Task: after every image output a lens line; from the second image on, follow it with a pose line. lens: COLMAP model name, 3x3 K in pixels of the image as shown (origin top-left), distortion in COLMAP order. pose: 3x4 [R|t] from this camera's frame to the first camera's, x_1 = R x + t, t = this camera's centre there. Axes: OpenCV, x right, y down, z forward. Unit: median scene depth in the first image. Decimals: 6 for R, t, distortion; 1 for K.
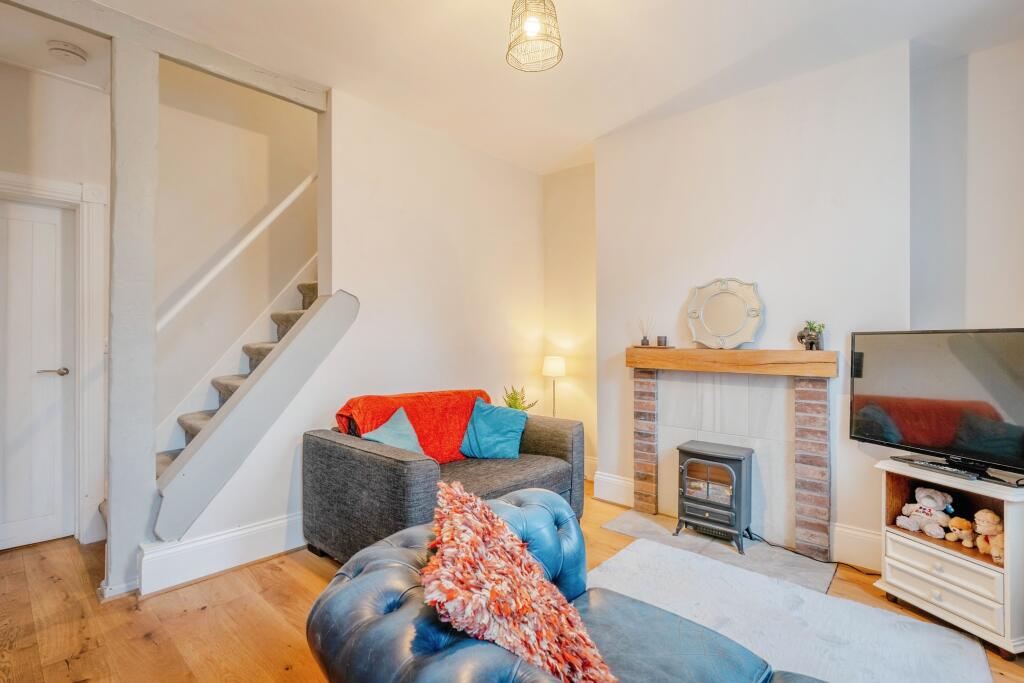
lens RADIAL K [[482.3, 0, 512.0], [0, 482.3, 341.5], [0, 0, 1]] dist [-0.000518, -0.000111]
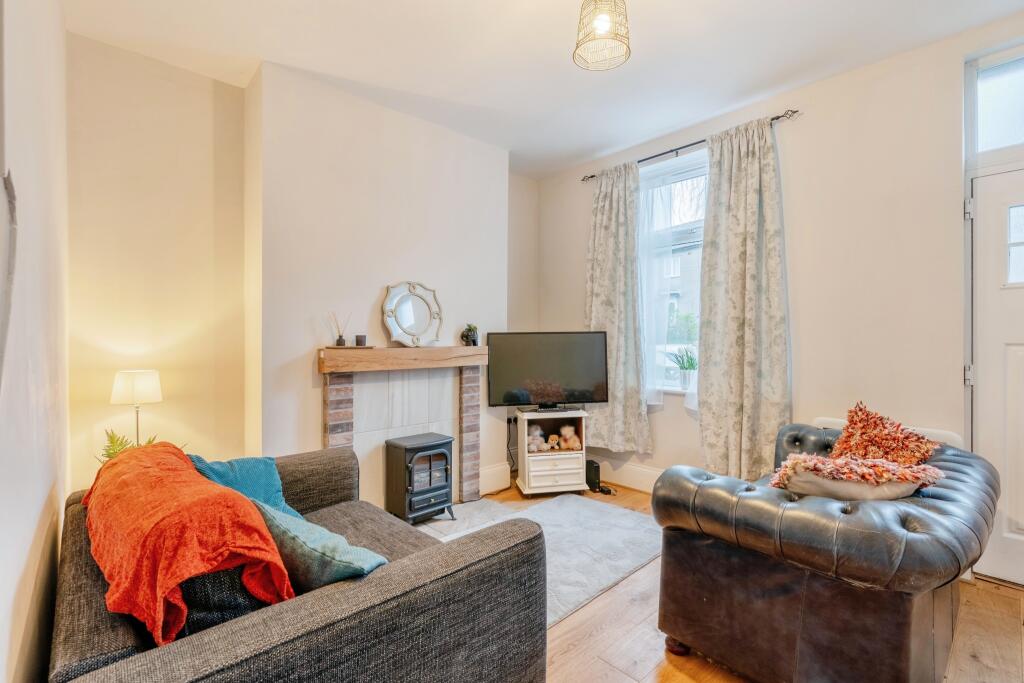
lens RADIAL K [[468.3, 0, 512.0], [0, 468.3, 341.5], [0, 0, 1]] dist [-0.000182, -0.000026]
pose [[0.085108, -0.012314, 0.996296, -0.599533], [0.007323, 0.999904, 0.011733, -0.007804], [-0.996345, 0.006297, 0.085191, 0.705279]]
